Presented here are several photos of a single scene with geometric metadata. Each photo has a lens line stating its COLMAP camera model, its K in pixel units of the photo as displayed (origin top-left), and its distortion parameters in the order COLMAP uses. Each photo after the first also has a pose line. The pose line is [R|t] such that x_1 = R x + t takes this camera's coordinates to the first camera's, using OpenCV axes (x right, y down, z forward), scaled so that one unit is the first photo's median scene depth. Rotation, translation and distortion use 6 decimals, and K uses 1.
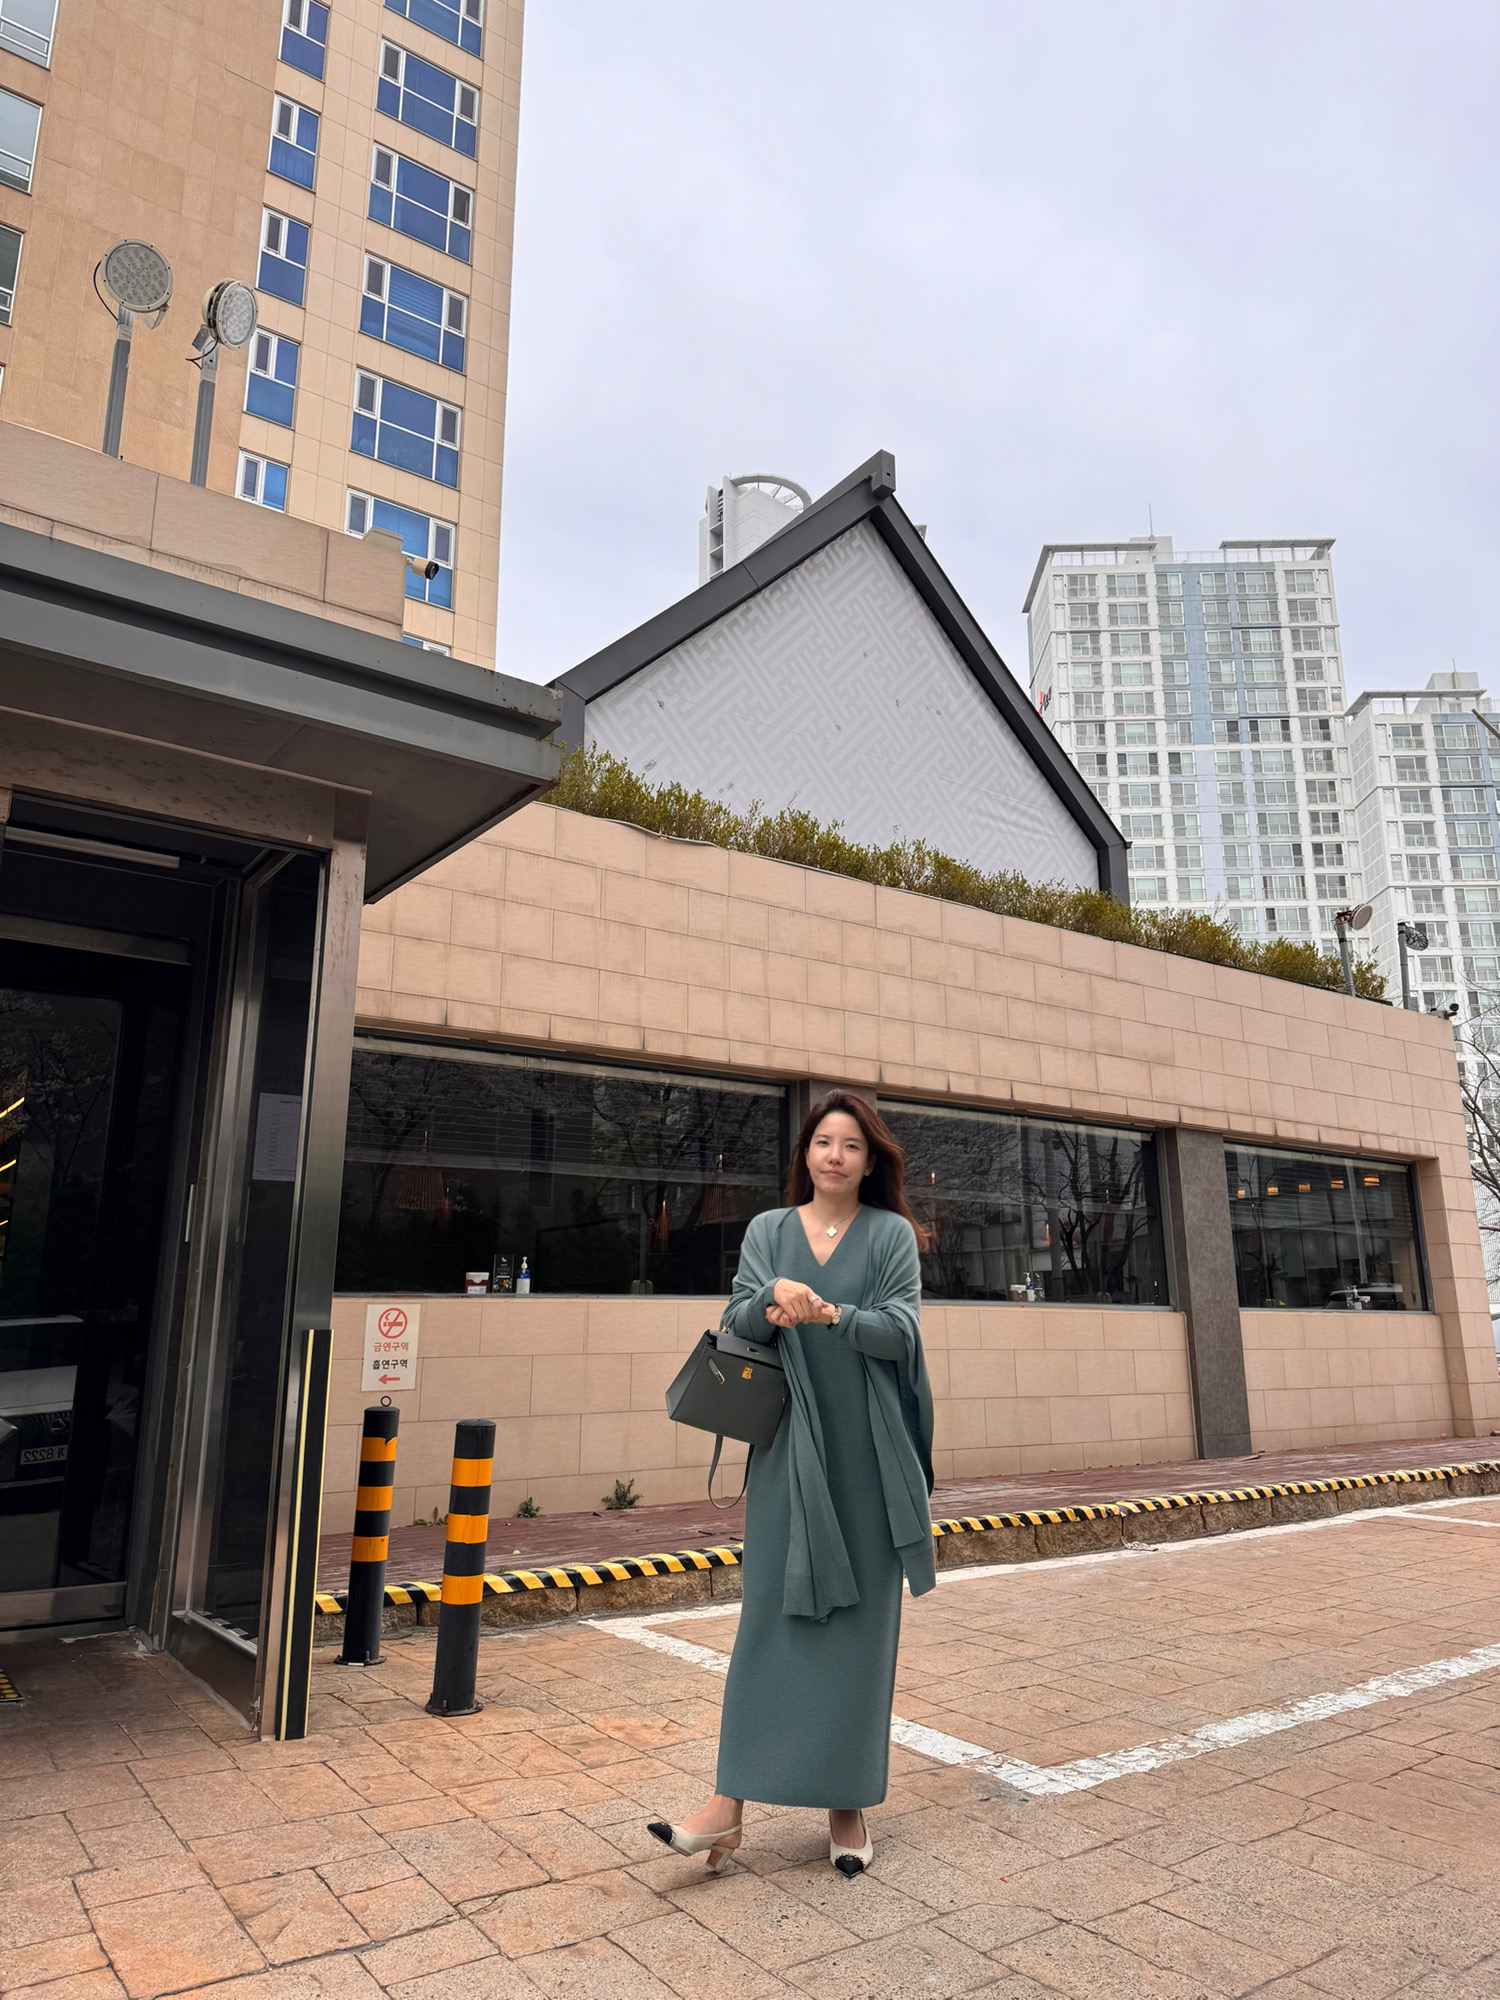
lens RADIAL K [[1406.7, 0, 752.3], [0, 1406.7, 1020.8], [0, 0, 1]] dist [0.019143, -0.020190]
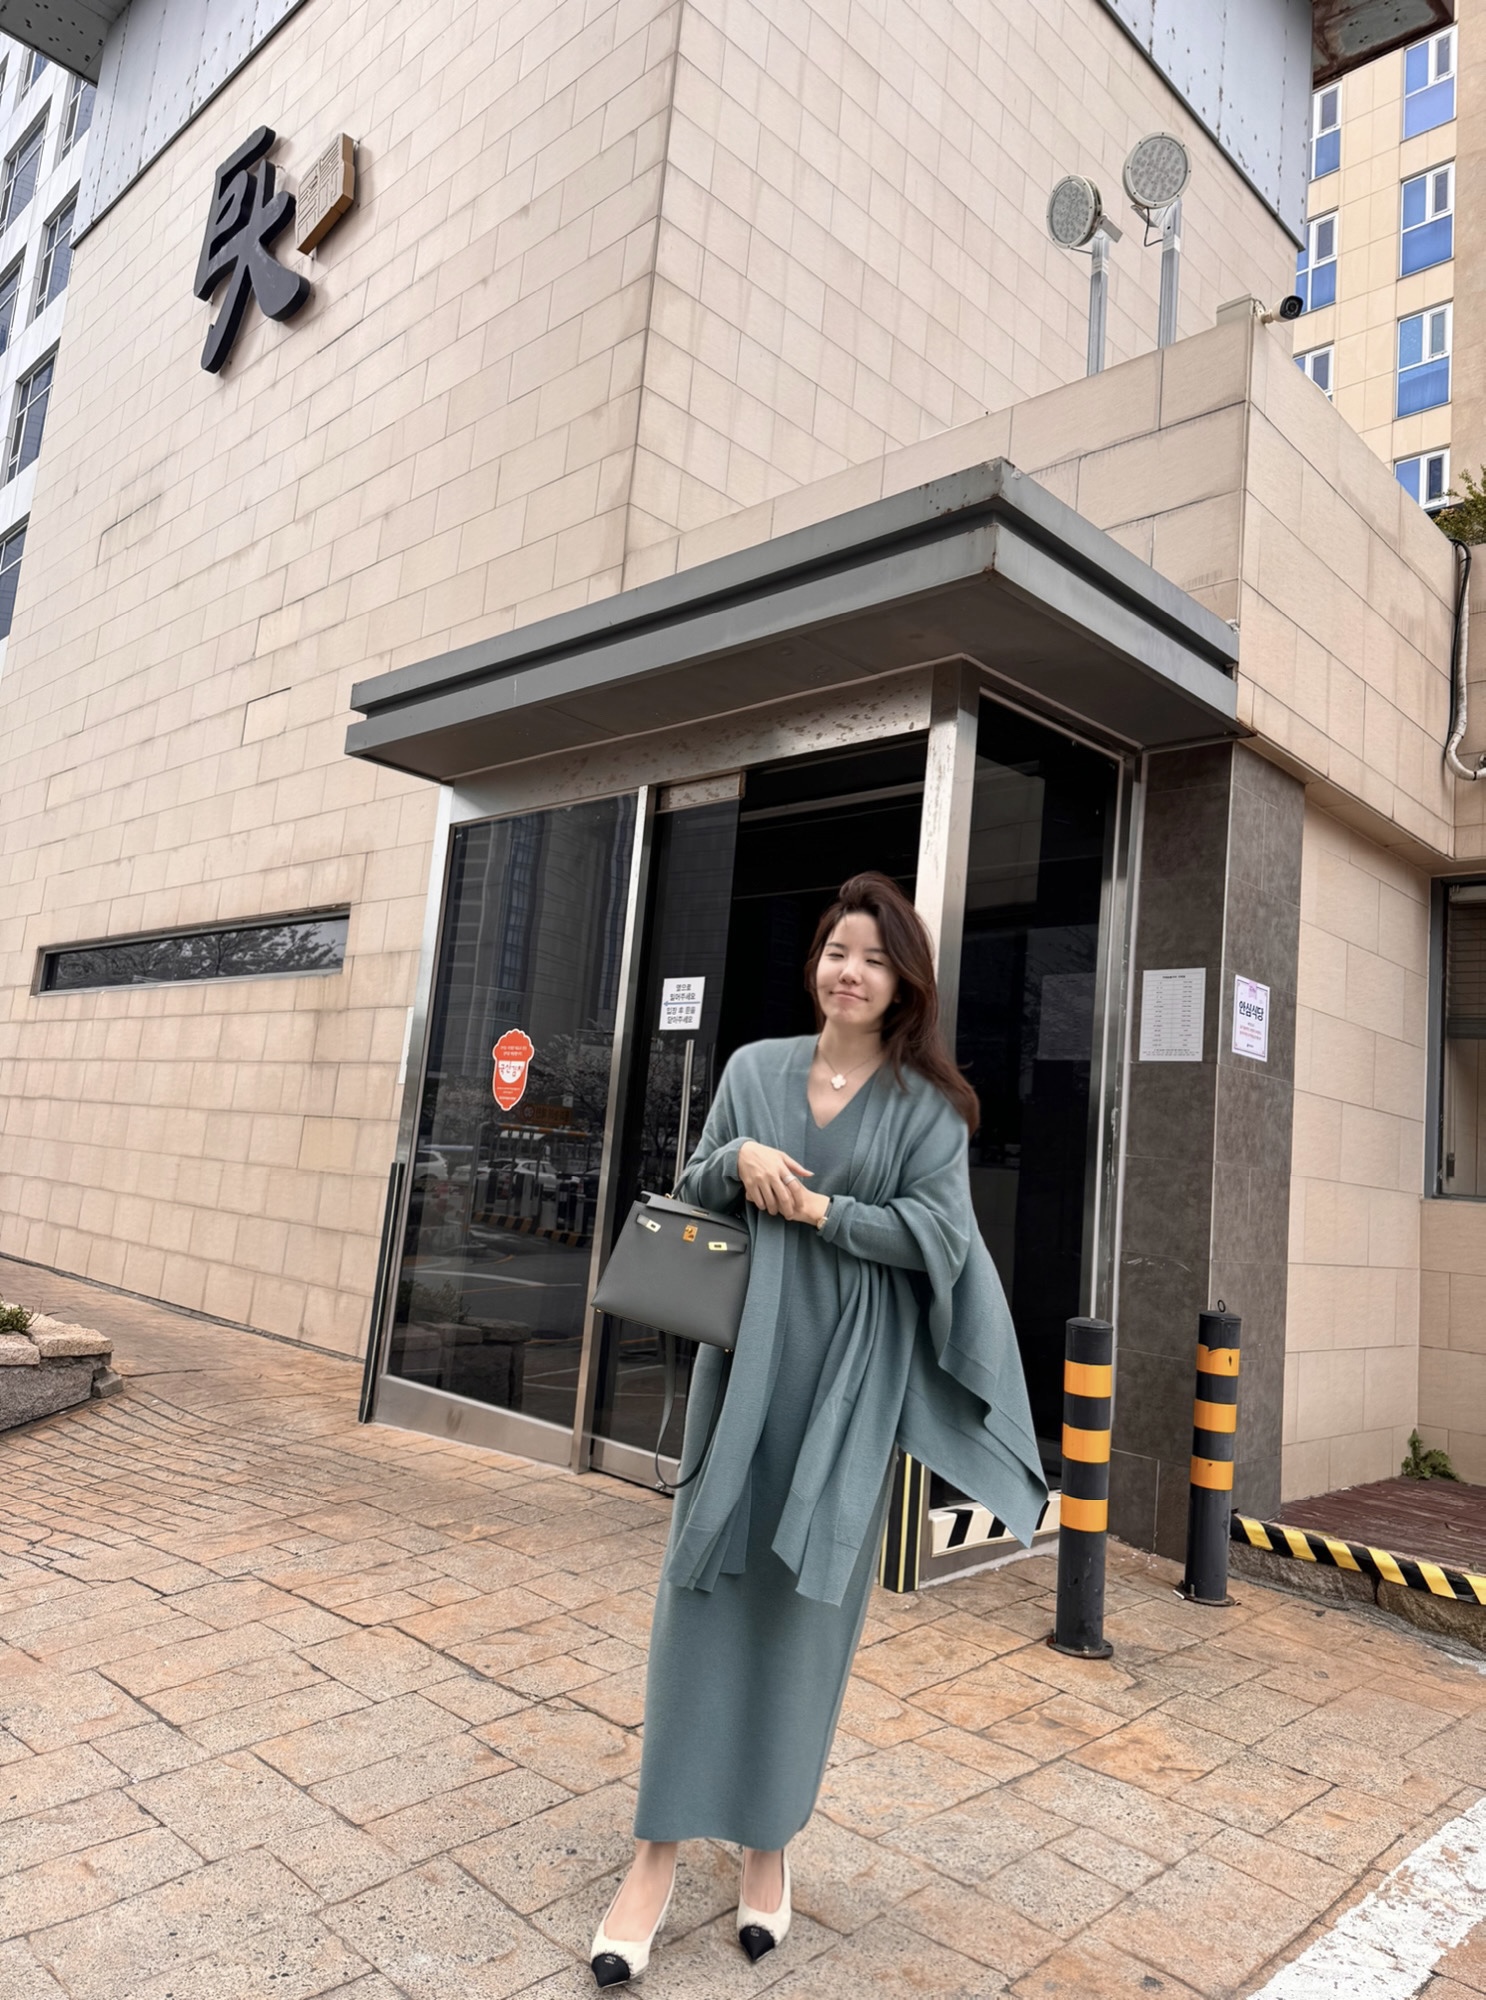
lens RADIAL K [[1387.4, 0, 743.0], [0, 1387.4, 1000.0], [0, 0, 1]] dist [0.020647, -0.025467]
pose [[0.169755, -0.102715, -0.980119, 0.707781], [0.134009, 0.987721, -0.080302, 0.147602], [0.976332, -0.117713, 0.181435, 0.761104]]
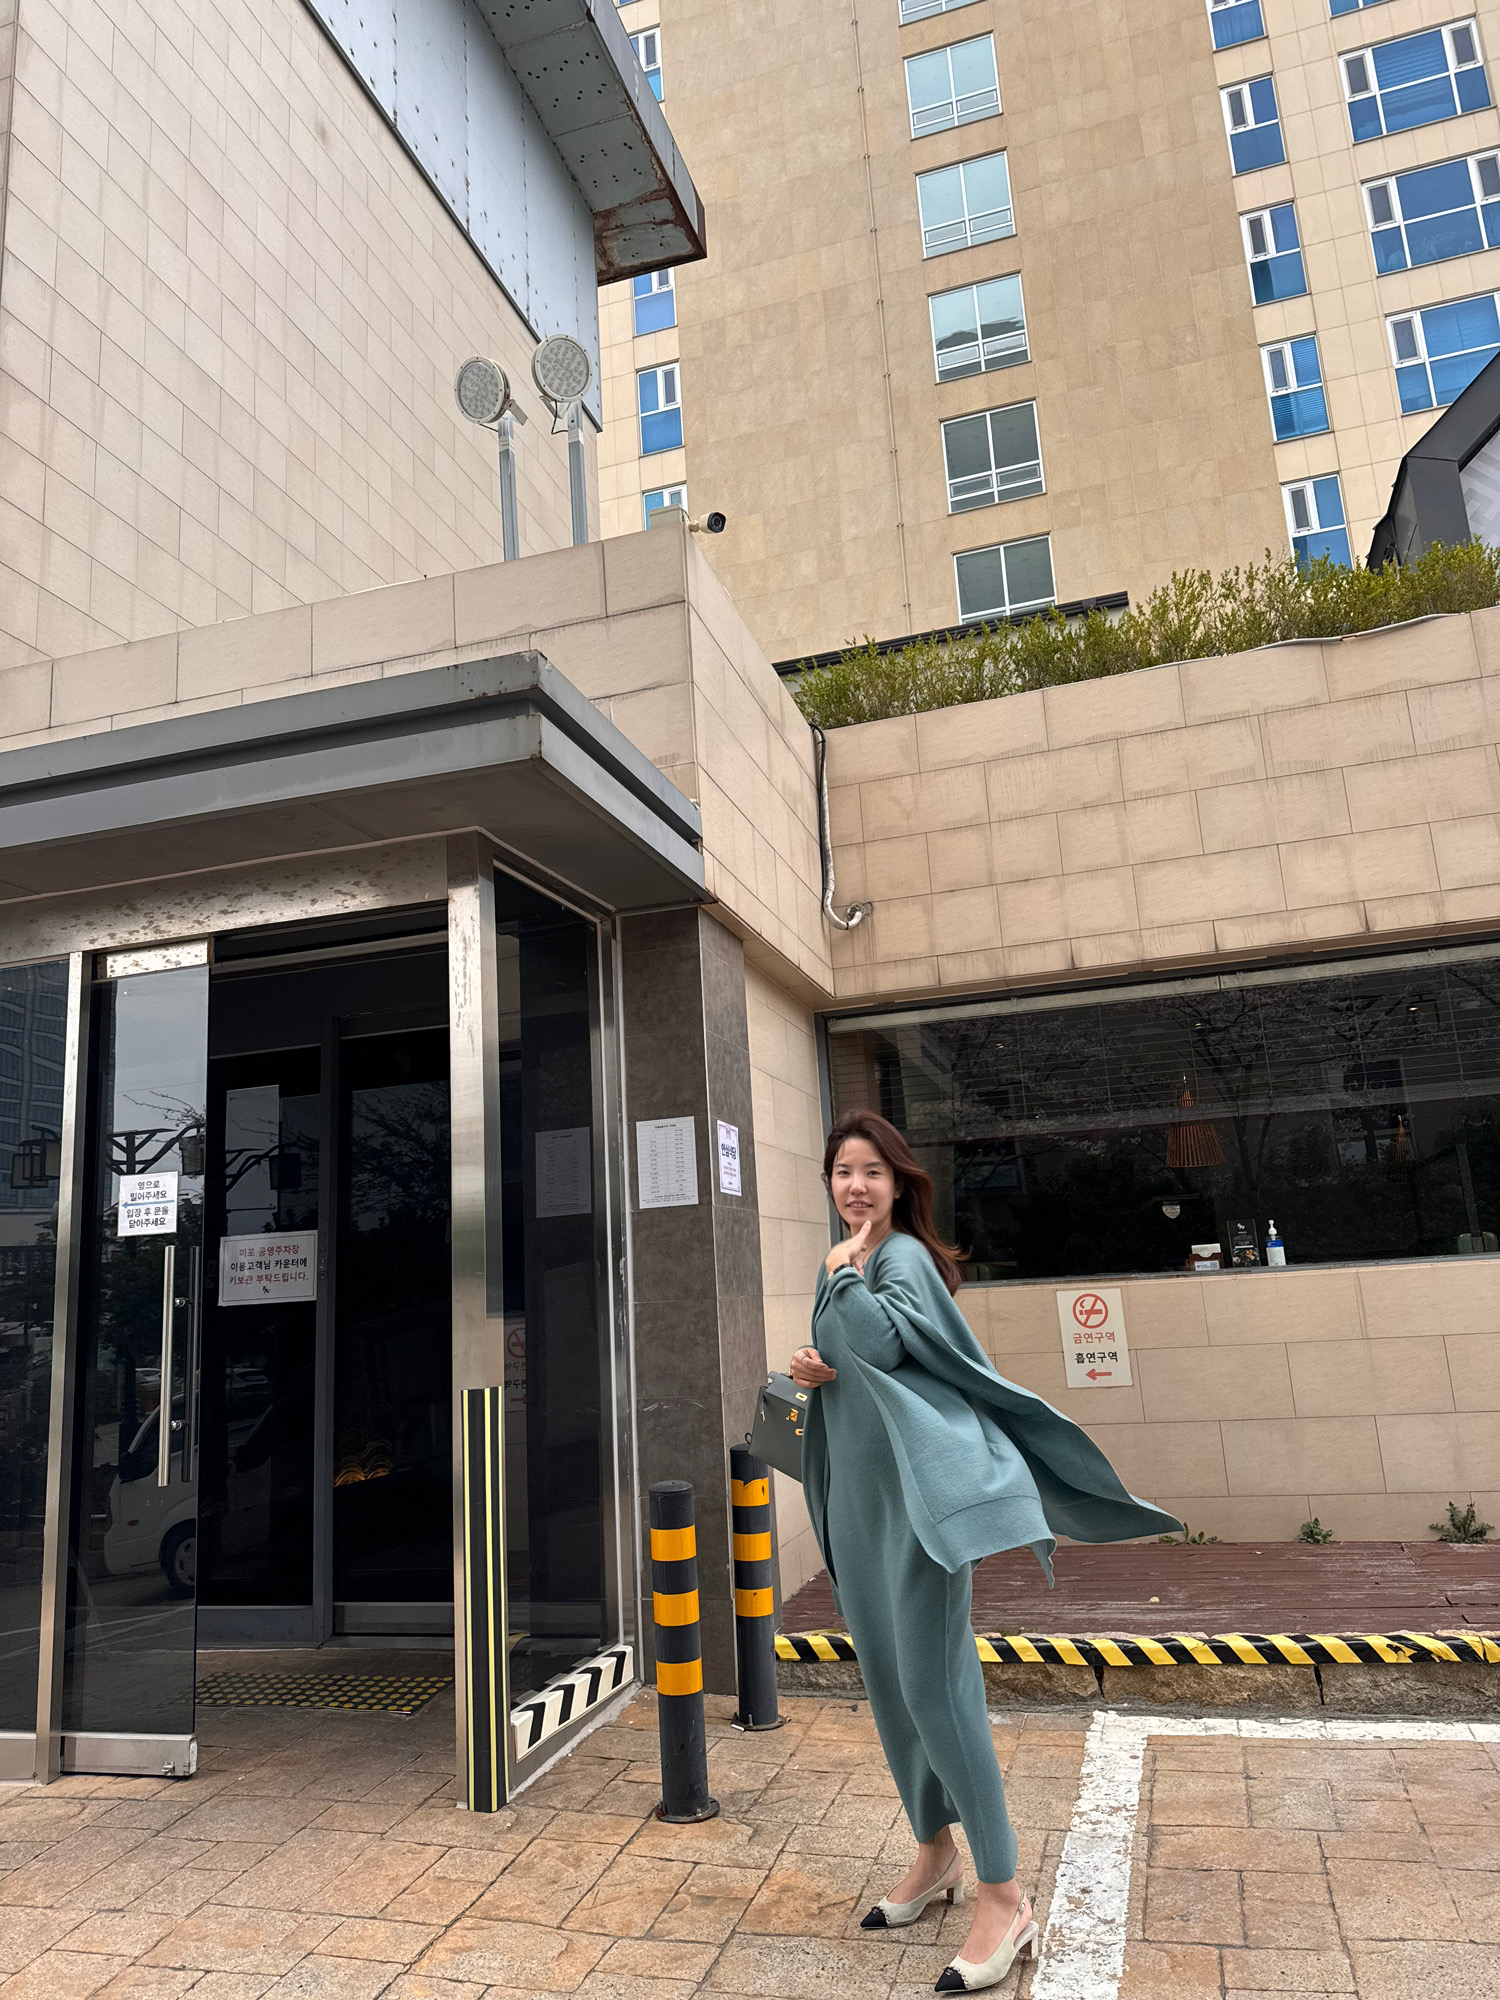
lens RADIAL K [[1406.7, 0, 752.3], [0, 1406.7, 1020.8], [0, 0, 1]] dist [0.019143, -0.020190]
pose [[0.606235, -0.189207, -0.772450, 0.649427], [0.232507, 0.971017, -0.055368, 0.073708], [0.760539, -0.146034, 0.632657, 0.603017]]
